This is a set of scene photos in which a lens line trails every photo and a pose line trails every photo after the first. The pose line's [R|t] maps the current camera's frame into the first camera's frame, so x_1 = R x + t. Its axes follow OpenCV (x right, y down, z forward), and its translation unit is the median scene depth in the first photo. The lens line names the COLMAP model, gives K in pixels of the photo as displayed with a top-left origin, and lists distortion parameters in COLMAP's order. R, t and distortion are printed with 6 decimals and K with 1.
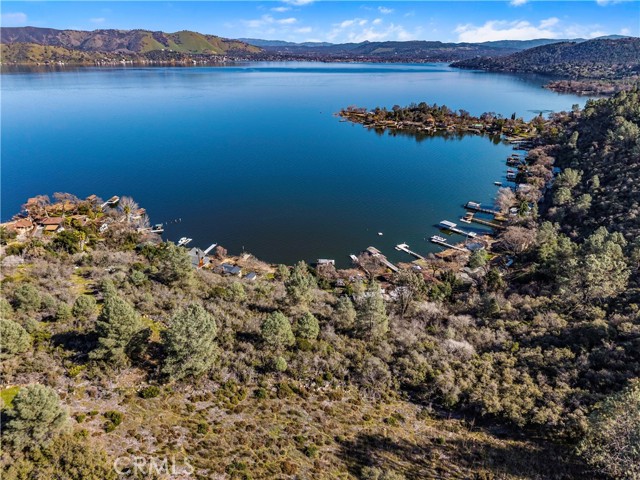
lens RADIAL K [[431.5, 0, 323.2], [0, 431.5, 237.9], [0, 0, 1]] dist [0.033846, -0.033774]
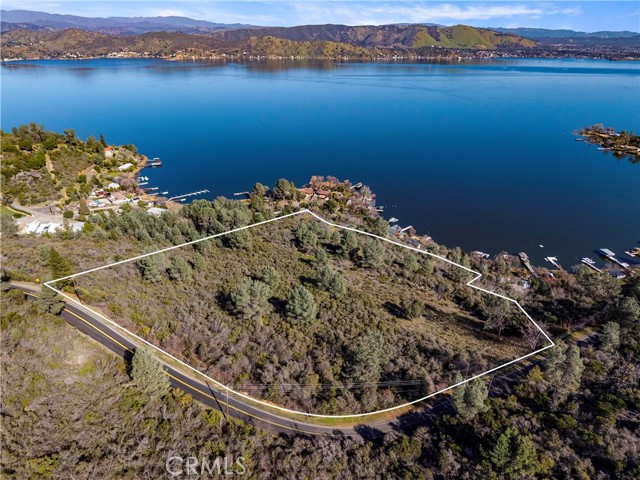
lens RADIAL K [[431.5, 0, 319.4], [0, 431.5, 245.3], [0, 0, 1]] dist [0.033846, -0.033774]
pose [[0.845051, 0.231980, -0.481740, 0.219447], [-0.215139, 0.972349, 0.090842, 0.011769], [0.489493, 0.026875, 0.871593, -0.467404]]
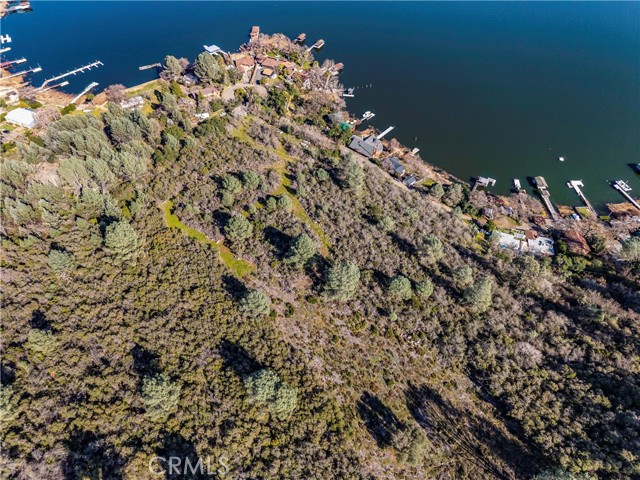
lens RADIAL K [[431.5, 0, 317.6], [0, 431.5, 245.4], [0, 0, 1]] dist [0.033846, -0.033774]
pose [[0.886168, 0.362800, -0.288240, 0.004106], [-0.199181, 0.859909, 0.469982, -0.206603], [0.418370, -0.359071, 0.834287, -0.094151]]
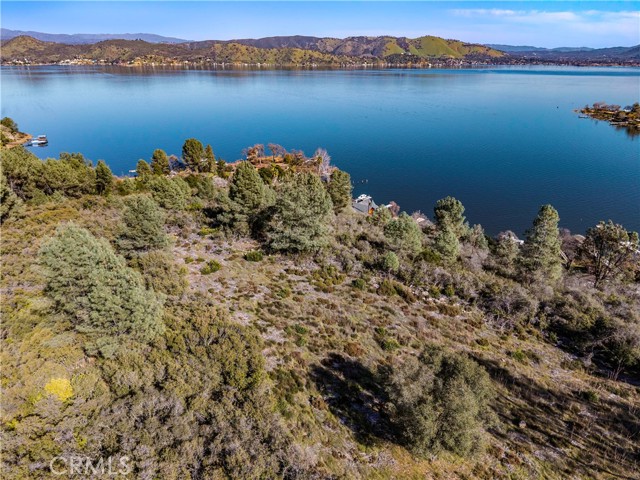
lens RADIAL K [[431.5, 0, 319.2], [0, 431.5, 242.1], [0, 0, 1]] dist [0.033846, -0.033774]
pose [[0.875301, 0.187344, -0.445814, 0.051308], [-0.190514, 0.980942, 0.038171, 0.092256], [0.444469, 0.051523, 0.894311, 0.075485]]
